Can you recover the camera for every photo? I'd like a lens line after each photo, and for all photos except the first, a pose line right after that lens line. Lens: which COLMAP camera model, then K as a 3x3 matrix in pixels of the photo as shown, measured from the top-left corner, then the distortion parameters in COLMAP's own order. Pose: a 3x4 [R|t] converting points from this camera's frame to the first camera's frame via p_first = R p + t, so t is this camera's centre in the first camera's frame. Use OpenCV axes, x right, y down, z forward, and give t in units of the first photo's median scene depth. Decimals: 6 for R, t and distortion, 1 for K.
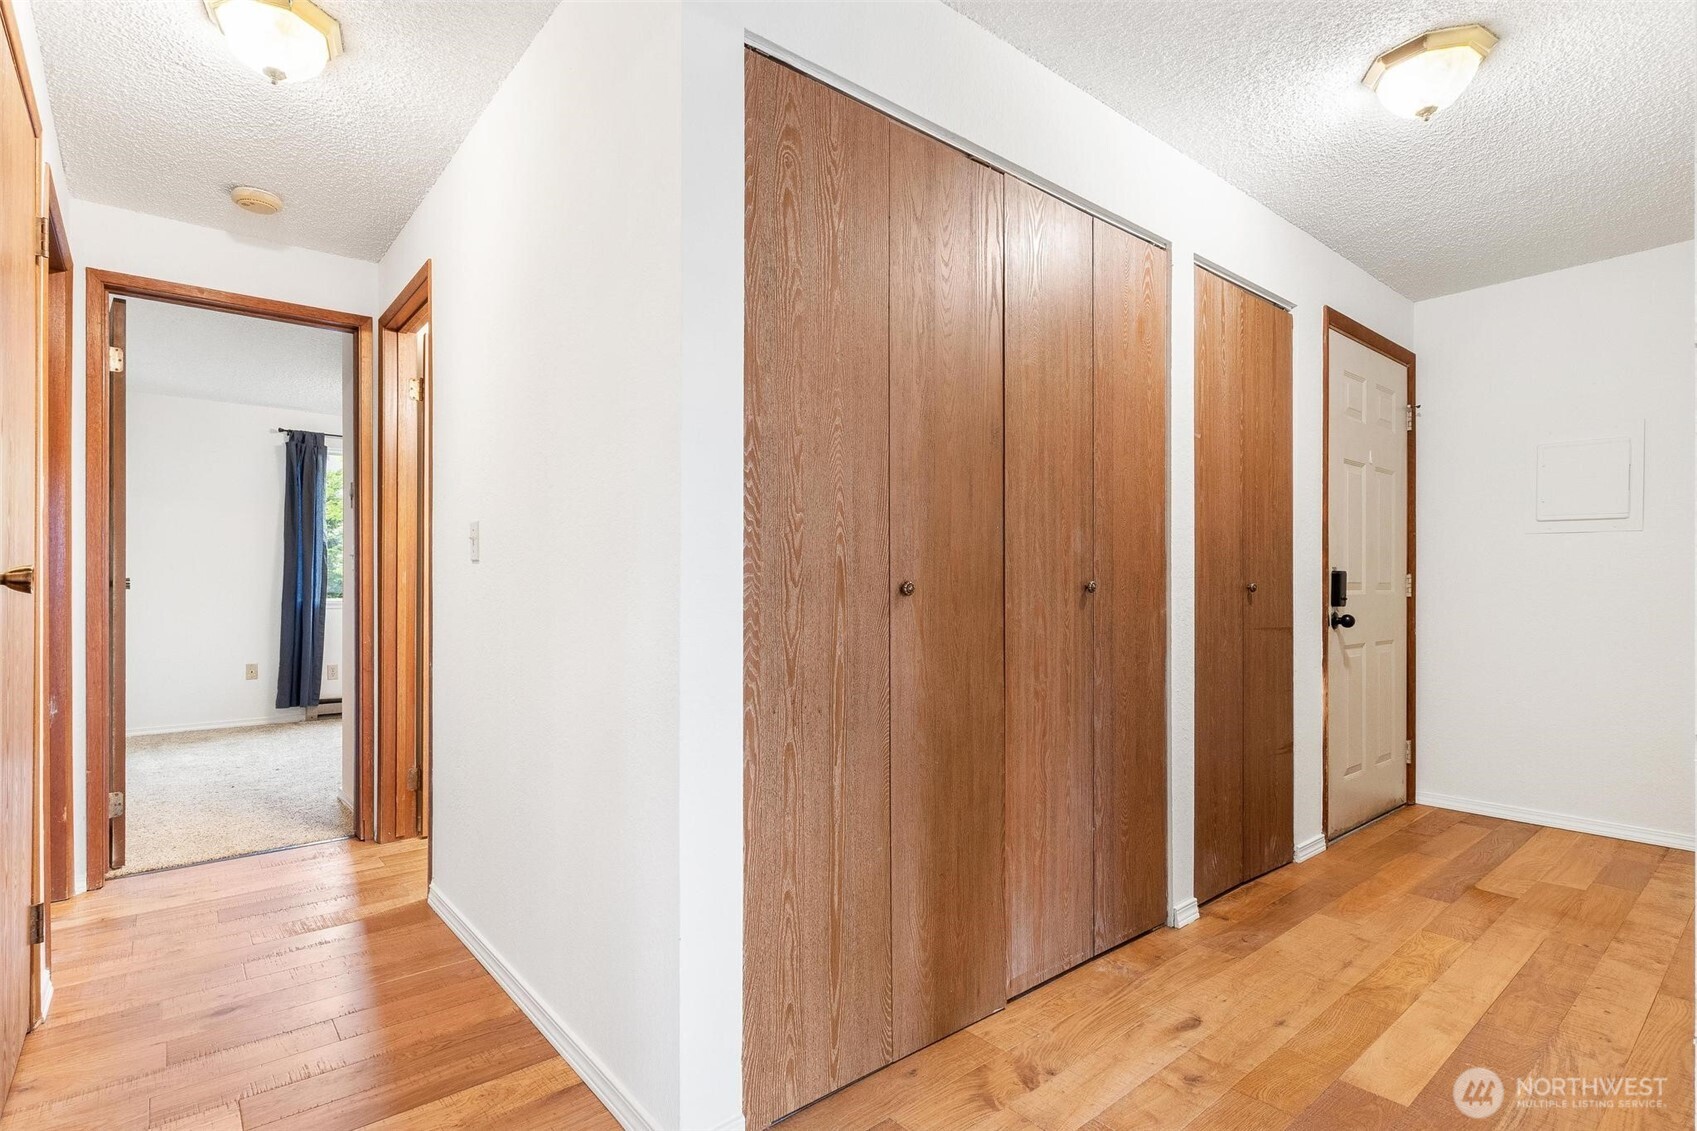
lens RADIAL K [[806.9, 0, 861.3], [0, 806.9, 559.4], [0, 0, 1]] dist [-0.000744, 0.000399]
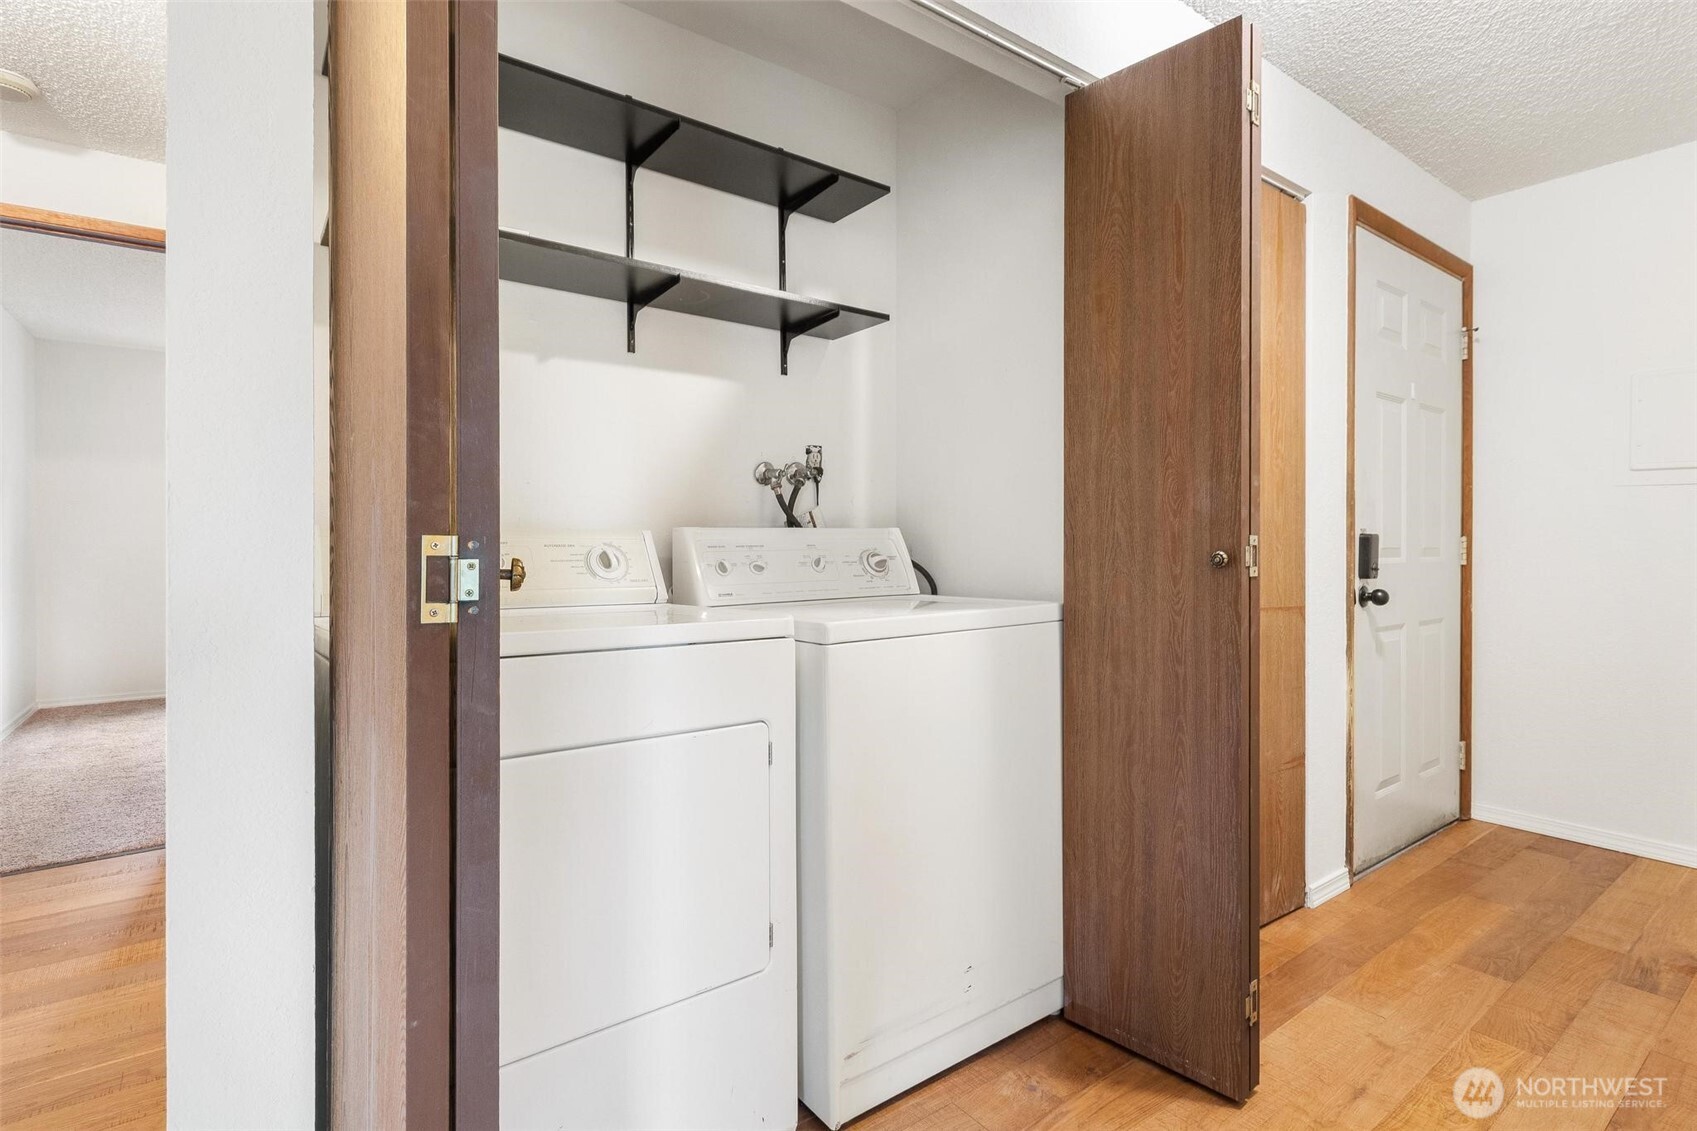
lens RADIAL K [[832.9, 0, 844.6], [0, 832.9, 522.5], [0, 0, 1]] dist [-0.000229, -0.000308]
pose [[0.998715, -0.000510, -0.050674, 0.122152], [0.000800, 0.999983, 0.005696, -0.001607], [0.050670, -0.005730, 0.998699, 0.161997]]
